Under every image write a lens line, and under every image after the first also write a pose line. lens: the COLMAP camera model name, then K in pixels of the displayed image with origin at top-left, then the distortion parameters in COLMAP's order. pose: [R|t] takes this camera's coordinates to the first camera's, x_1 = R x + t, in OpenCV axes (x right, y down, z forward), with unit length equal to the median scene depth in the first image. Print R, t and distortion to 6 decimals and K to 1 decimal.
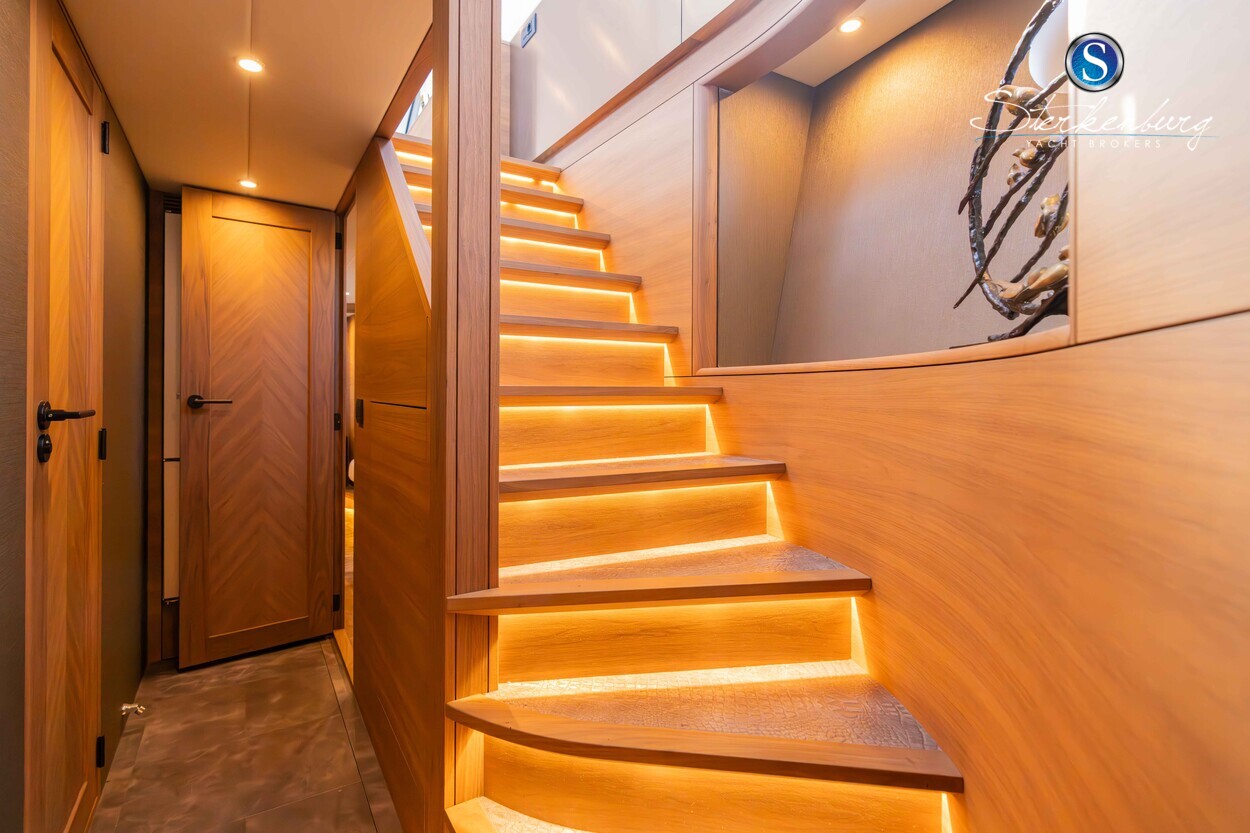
lens RADIAL K [[580.4, 0, 583.5], [0, 580.4, 394.5], [0, 0, 1]] dist [0.001887, 0.000749]
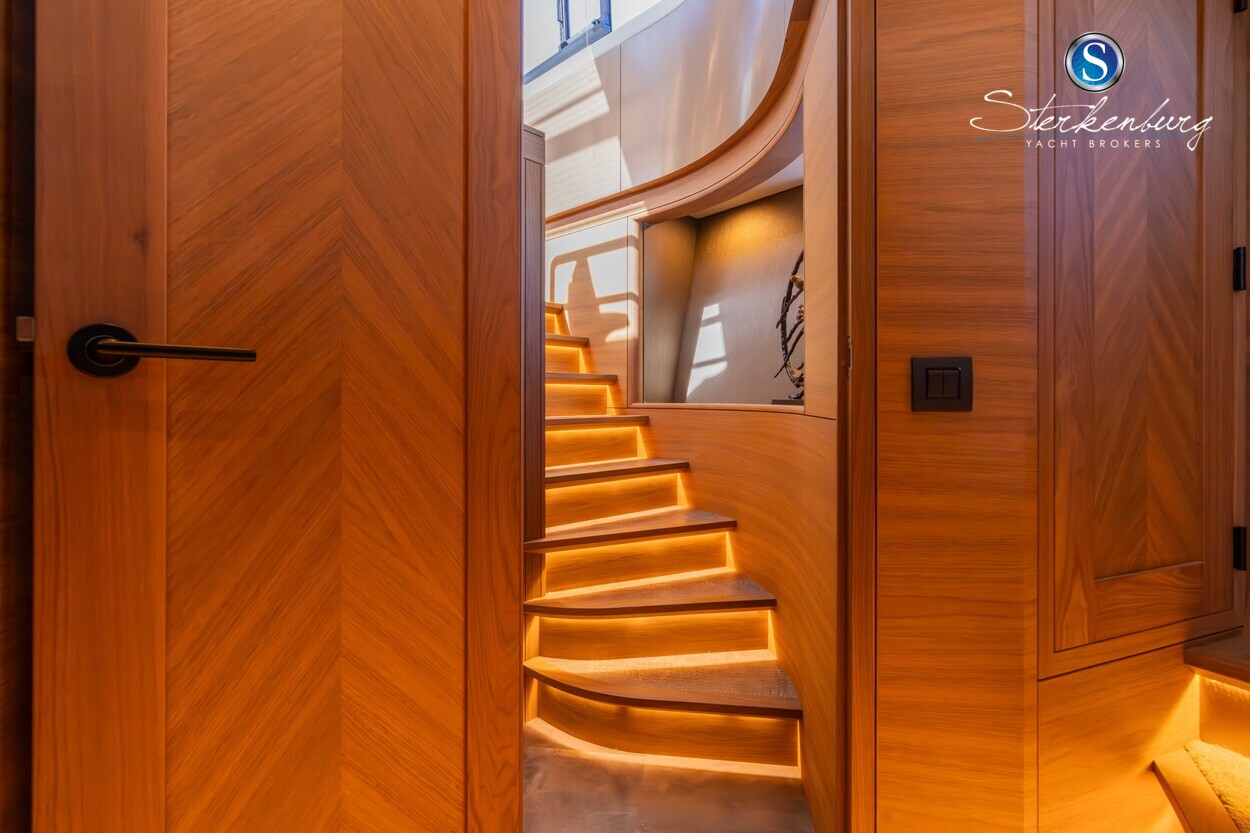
lens RADIAL K [[573.6, 0, 630.5], [0, 573.6, 414.7], [0, 0, 1]] dist [-0.000659, 0.000029]
pose [[0.953931, -0.011733, 0.299797, -0.382189], [0.006543, 0.999811, 0.018308, -0.062435], [-0.299956, -0.015503, 0.953827, -0.660883]]
